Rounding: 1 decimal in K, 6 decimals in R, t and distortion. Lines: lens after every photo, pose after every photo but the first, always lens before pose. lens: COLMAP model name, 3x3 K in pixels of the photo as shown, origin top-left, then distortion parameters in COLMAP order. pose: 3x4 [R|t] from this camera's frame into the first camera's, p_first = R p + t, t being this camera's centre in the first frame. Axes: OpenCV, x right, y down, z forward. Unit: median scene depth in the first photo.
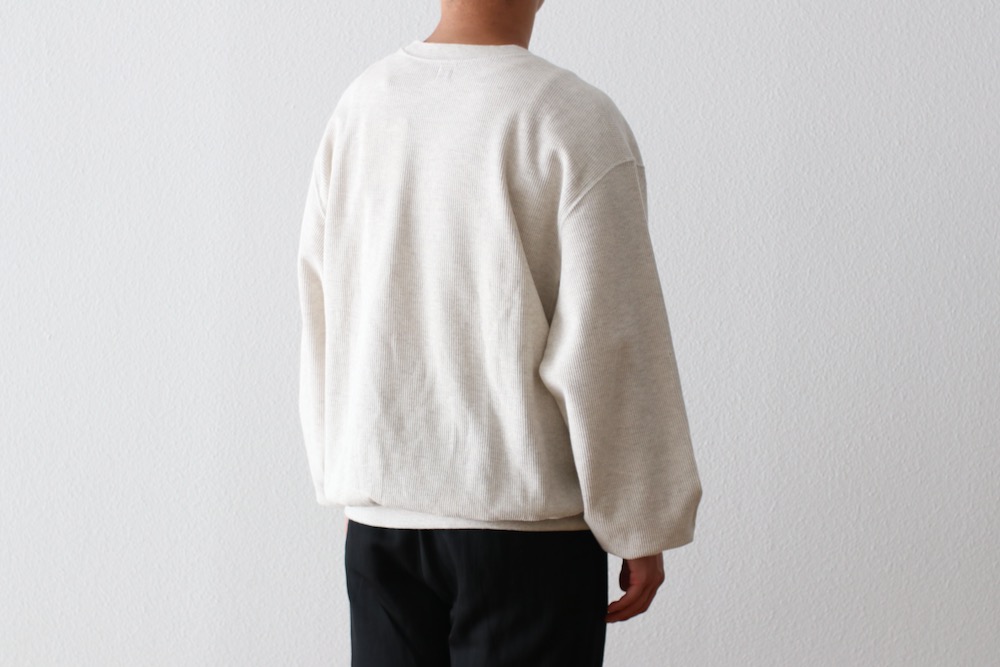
lens RADIAL K [[2643.3, 0, 500.0], [0, 2643.3, 333.5], [0, 0, 1]] dist [-0.141719, -0.686306]
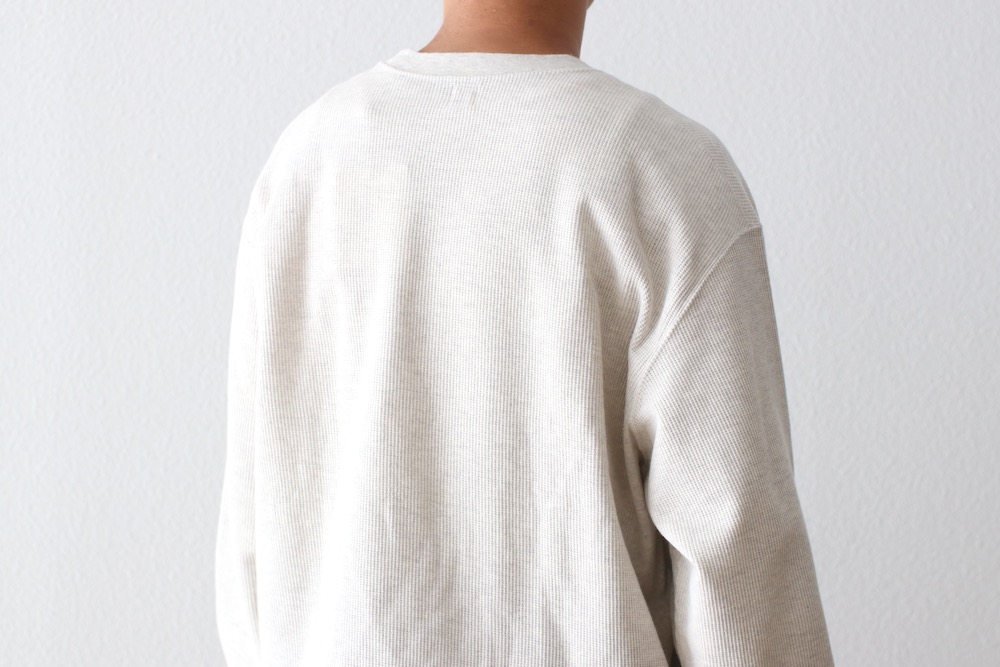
lens RADIAL K [[2345.3, 0, 418.0], [0, 2345.3, 297.8], [0, 0, 1]] dist [-0.180033, 0.192024]
pose [[0.989592, -0.006948, 0.143733, -0.099879], [0.012763, 0.999135, -0.039576, -0.022143], [-0.143333, 0.040998, 0.988825, 0.368549]]
